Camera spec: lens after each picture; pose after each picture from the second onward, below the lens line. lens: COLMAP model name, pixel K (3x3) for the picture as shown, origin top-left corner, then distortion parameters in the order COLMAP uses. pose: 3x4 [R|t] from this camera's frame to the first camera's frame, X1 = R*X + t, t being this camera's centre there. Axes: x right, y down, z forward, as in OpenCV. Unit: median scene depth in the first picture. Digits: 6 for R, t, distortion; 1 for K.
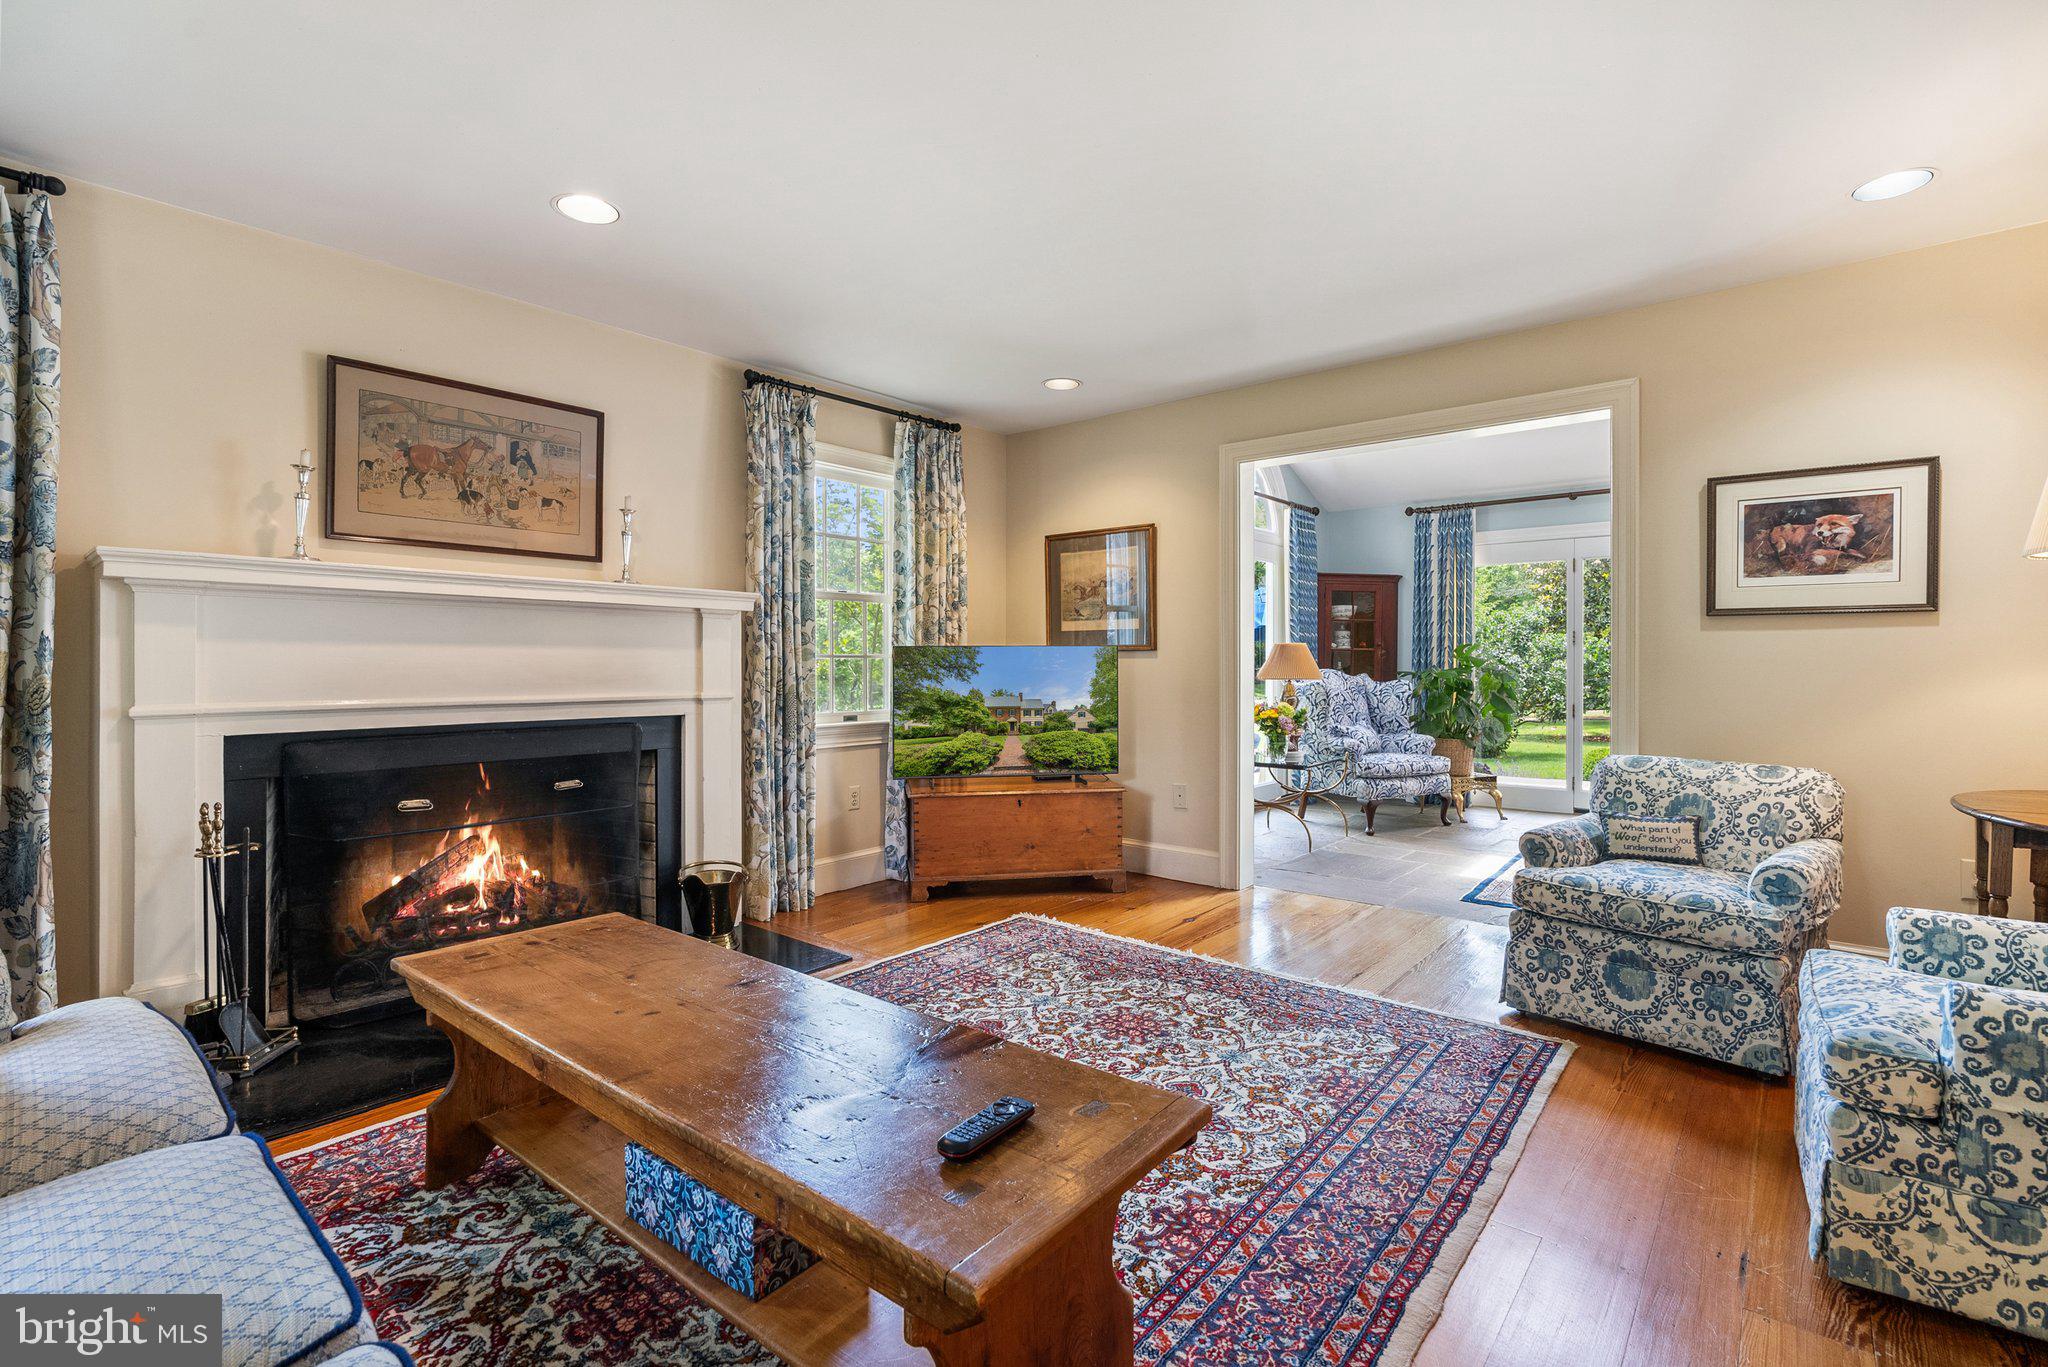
lens RADIAL K [[933.1, 0, 1035.2], [0, 933.1, 678.2], [0, 0, 1]] dist [-0.004535, 0.003627]
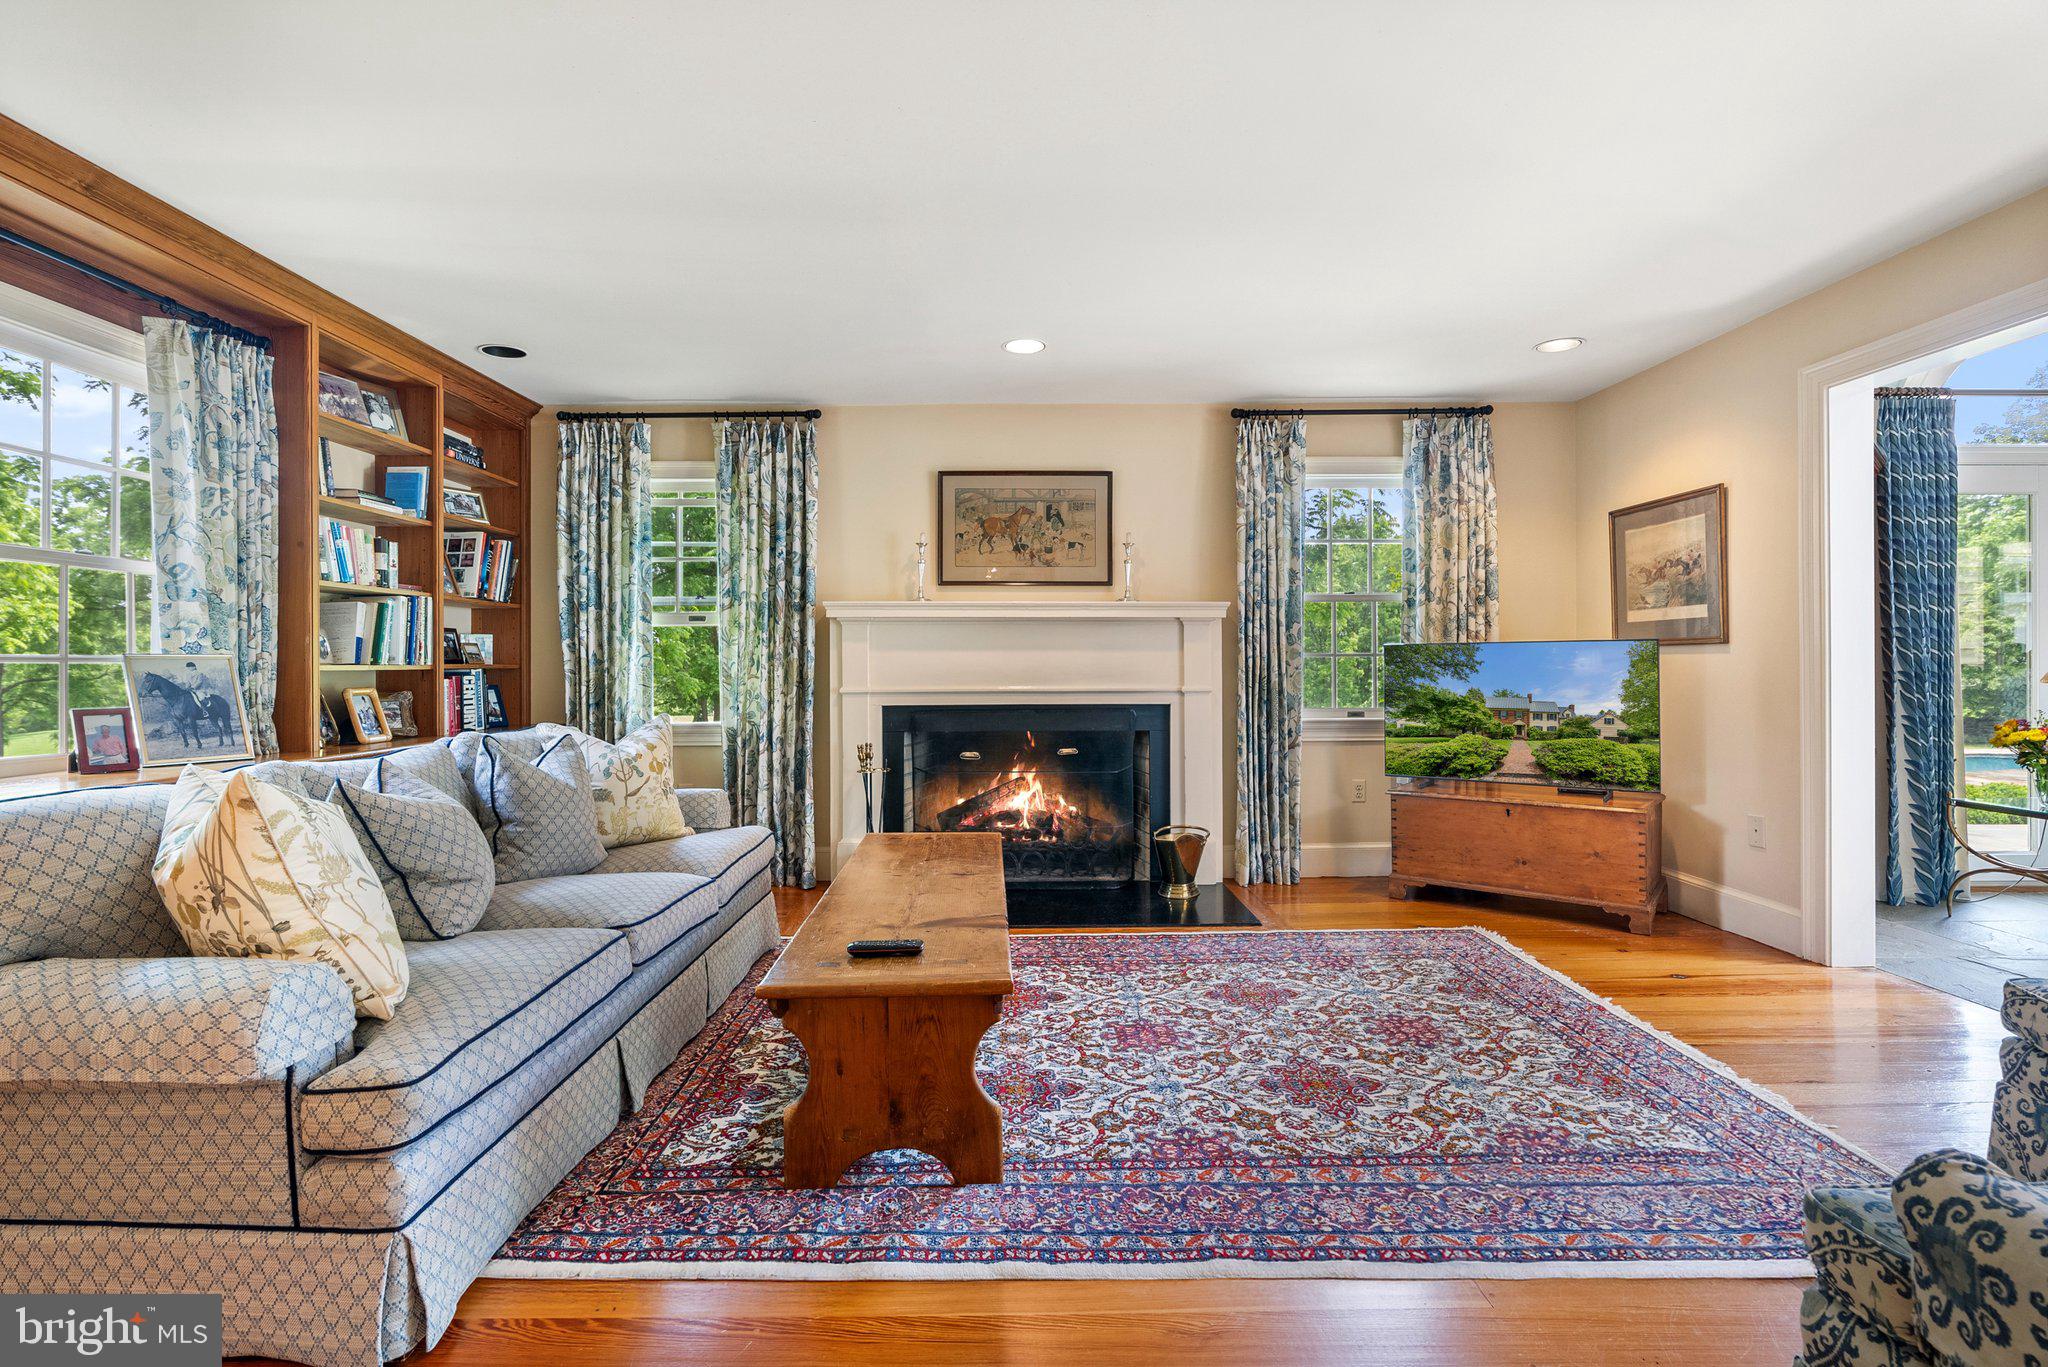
lens RADIAL K [[933.1, 0, 1015.3], [0, 933.1, 688.5], [0, 0, 1]] dist [-0.004535, 0.003627]
pose [[0.655379, 0.017833, -0.755089, 0.381823], [-0.008305, 0.999831, 0.016405, -0.000102], [0.755254, -0.004480, 0.655416, 0.031746]]
